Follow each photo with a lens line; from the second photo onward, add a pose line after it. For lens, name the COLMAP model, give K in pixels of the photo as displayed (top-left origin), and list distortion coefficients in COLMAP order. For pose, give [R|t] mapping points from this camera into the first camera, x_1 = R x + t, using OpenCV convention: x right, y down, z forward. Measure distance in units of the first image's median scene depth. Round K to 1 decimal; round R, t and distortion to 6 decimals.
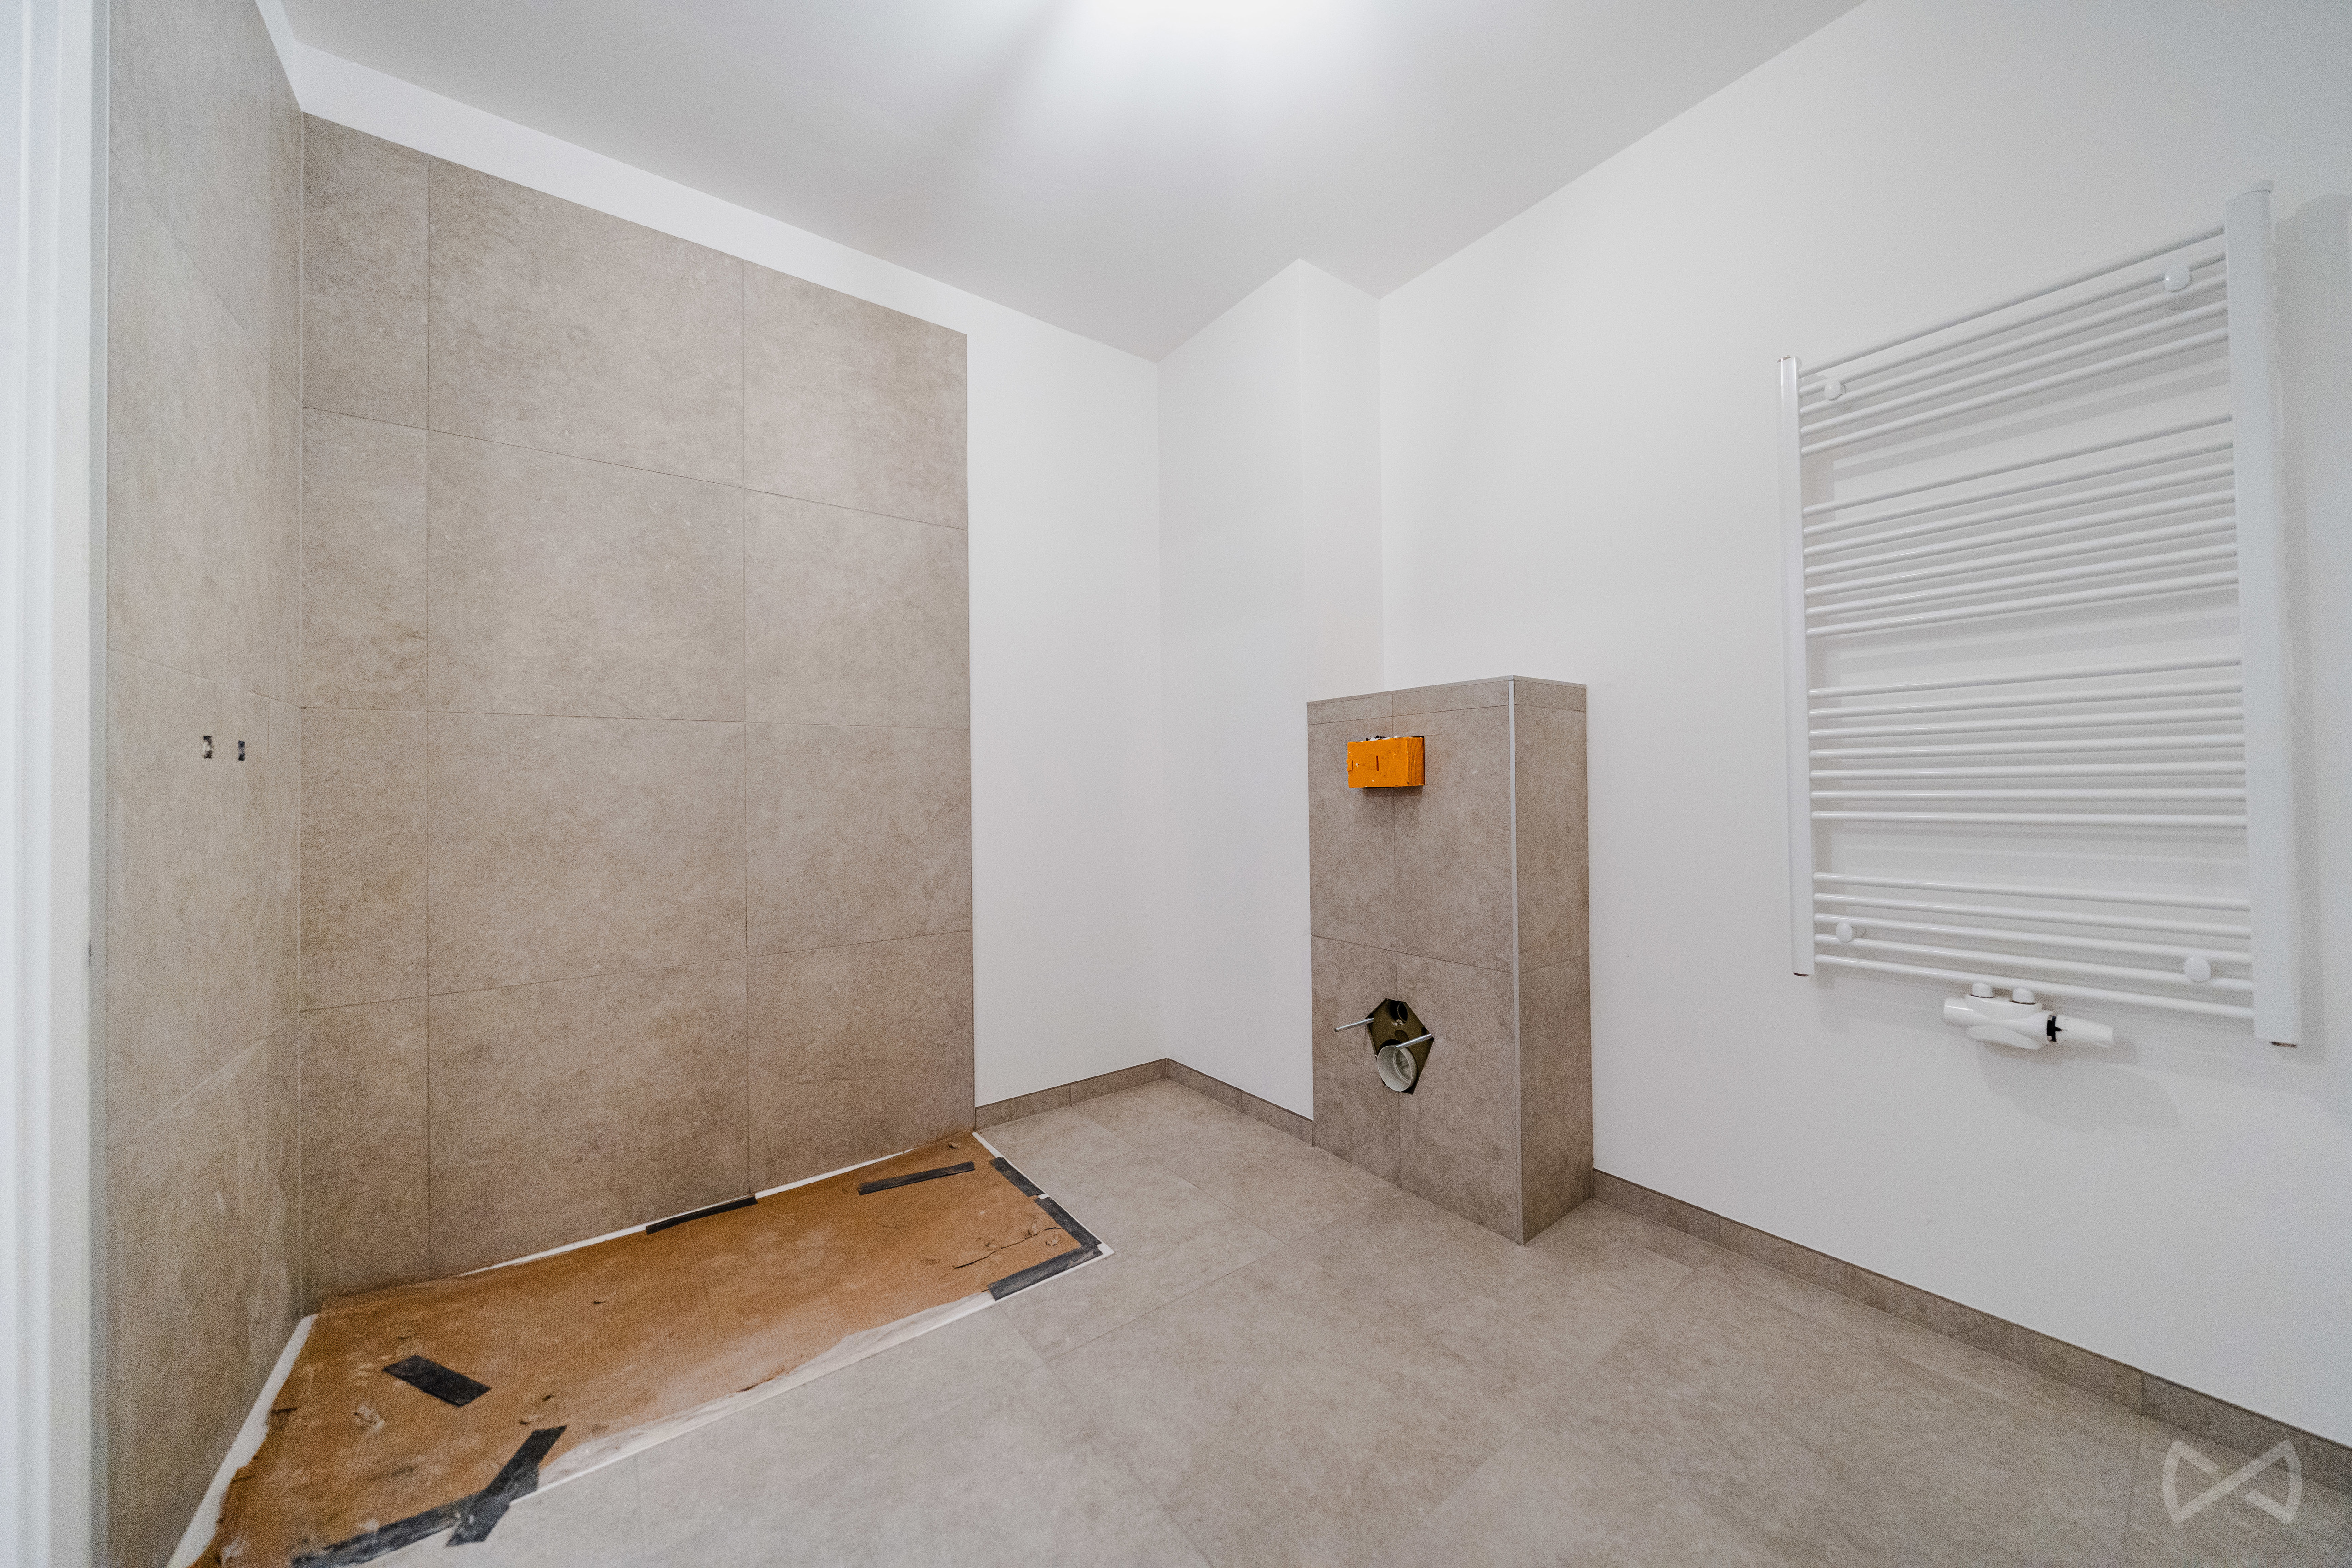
lens RADIAL K [[807.2, 0, 1225.6], [0, 807.2, 782.9], [0, 0, 1]] dist [-0.005542, 0.000318]
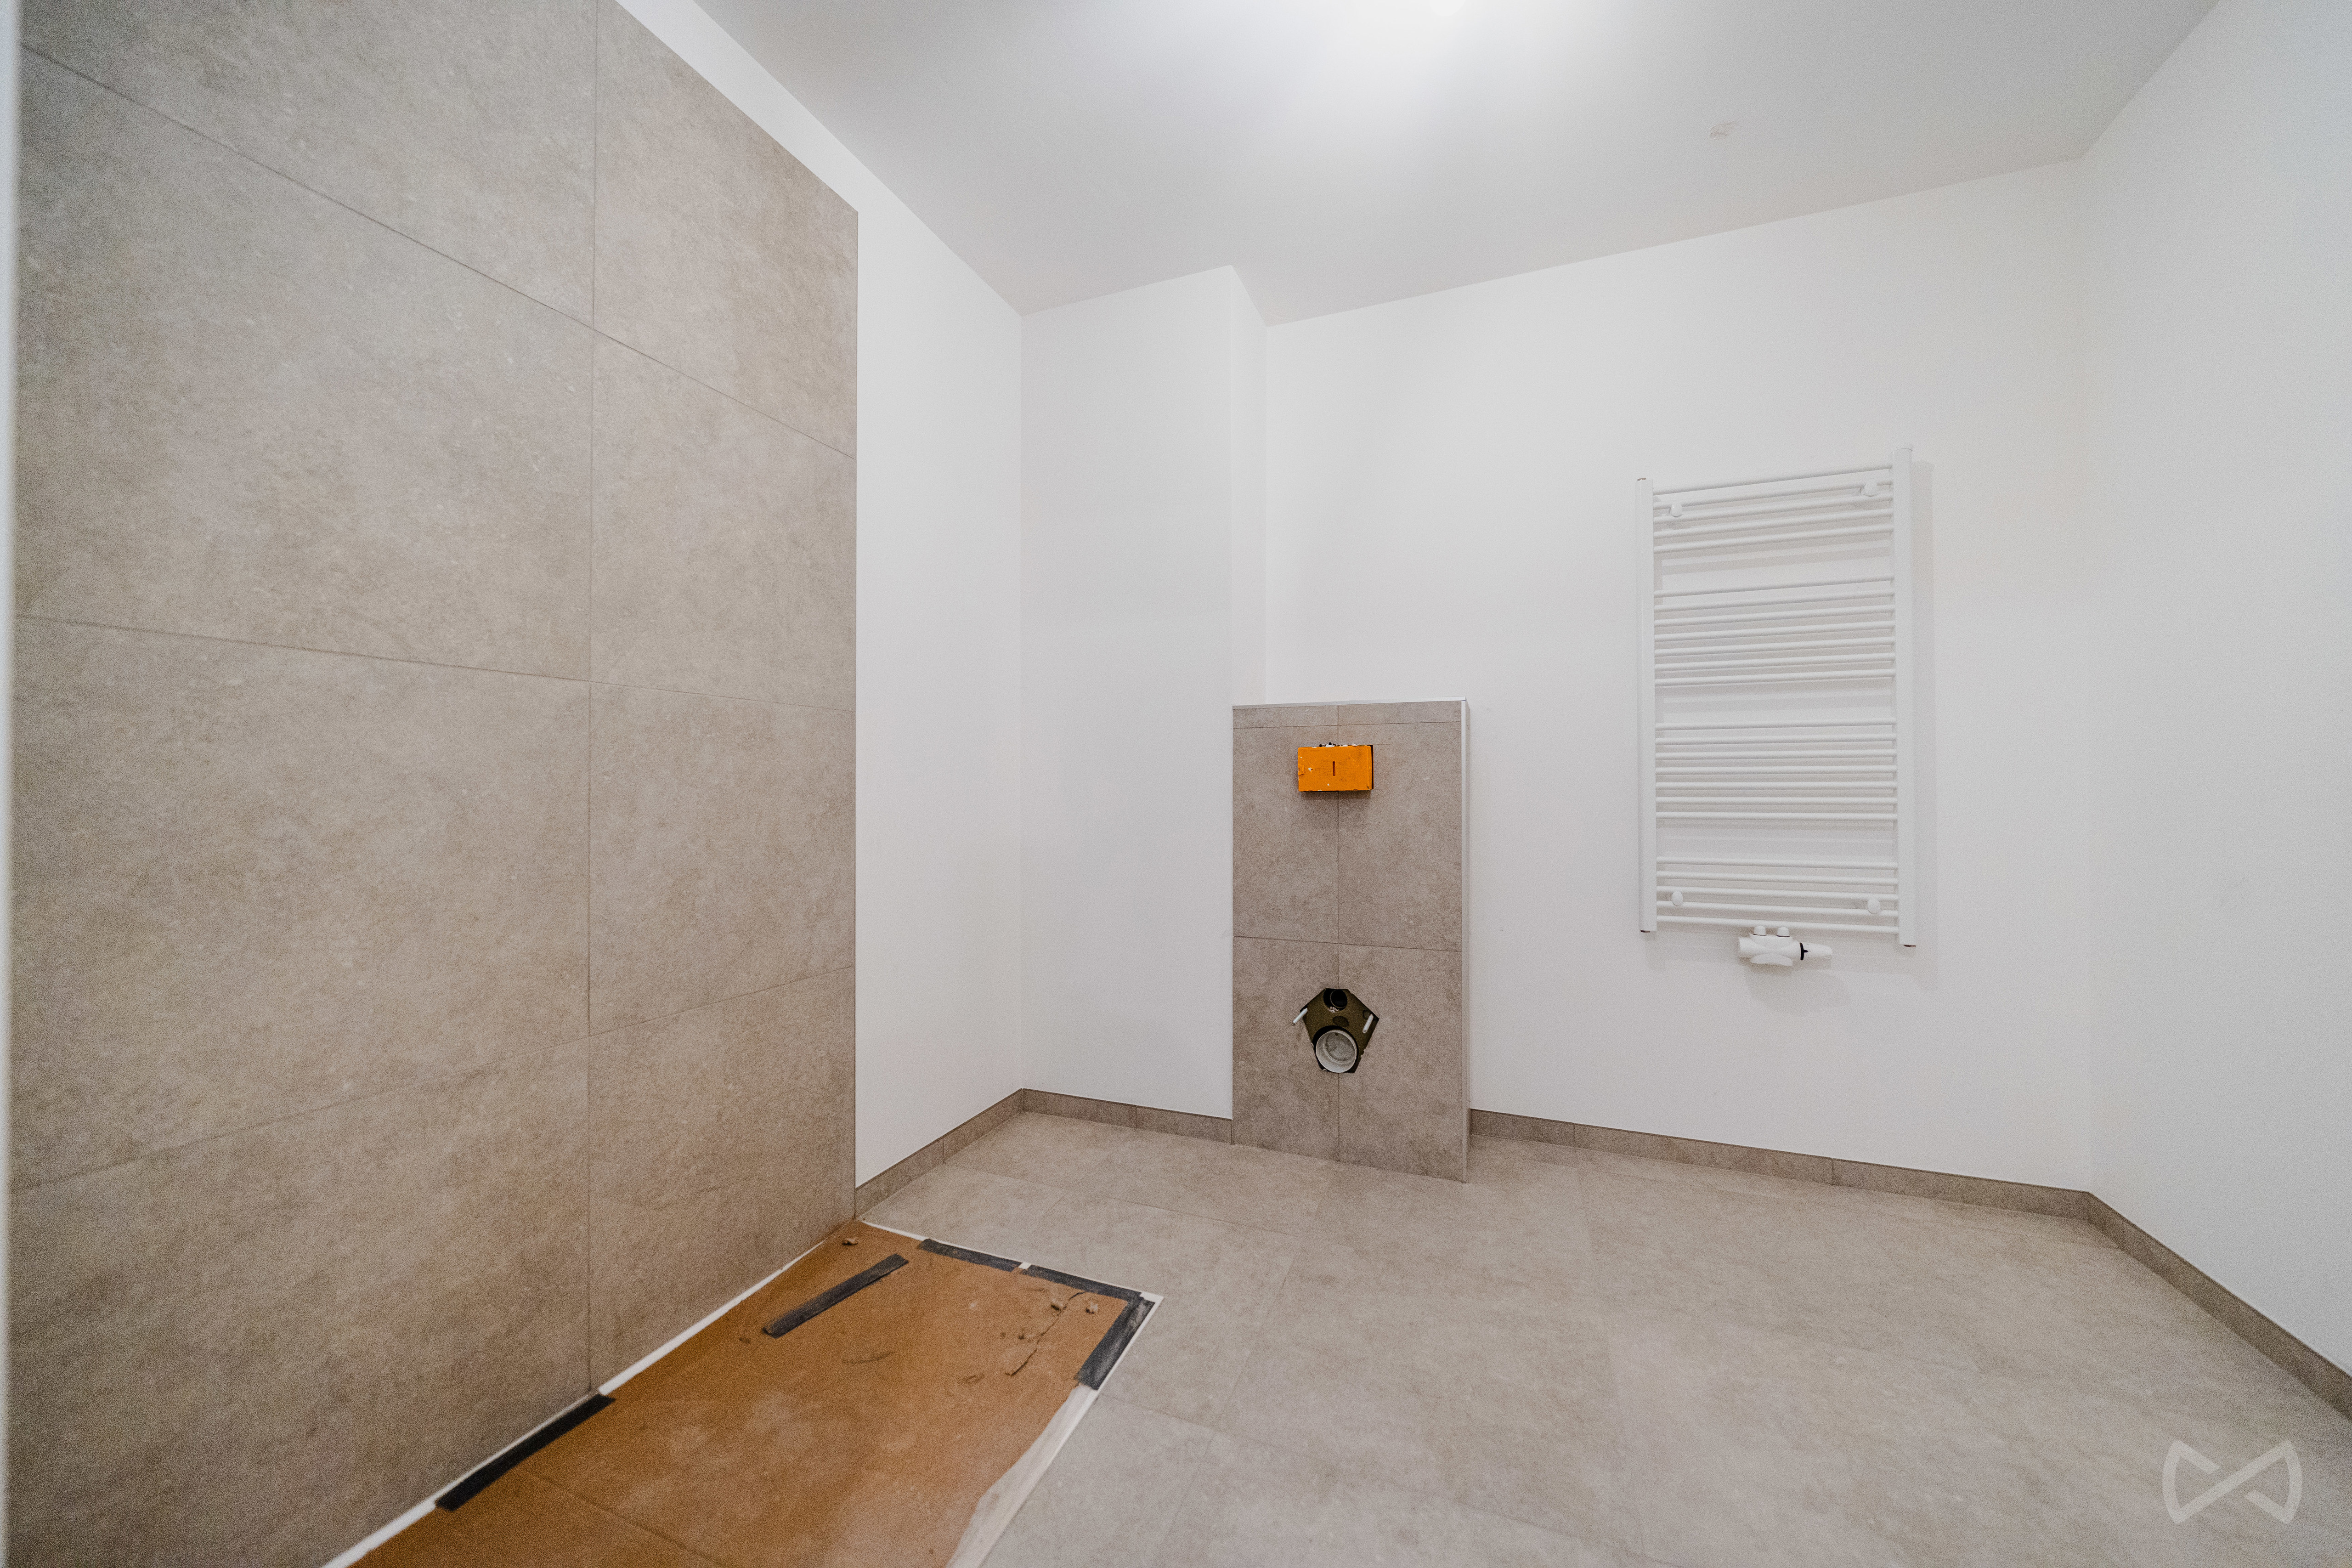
lens RADIAL K [[807.2, 0, 1186.2], [0, 807.2, 788.1], [0, 0, 1]] dist [-0.005542, 0.000318]
pose [[0.857012, 0.013043, 0.515132, -0.554539], [-0.013568, 0.999904, -0.002745, 0.007543], [-0.515119, -0.004637, 0.857106, 0.193520]]
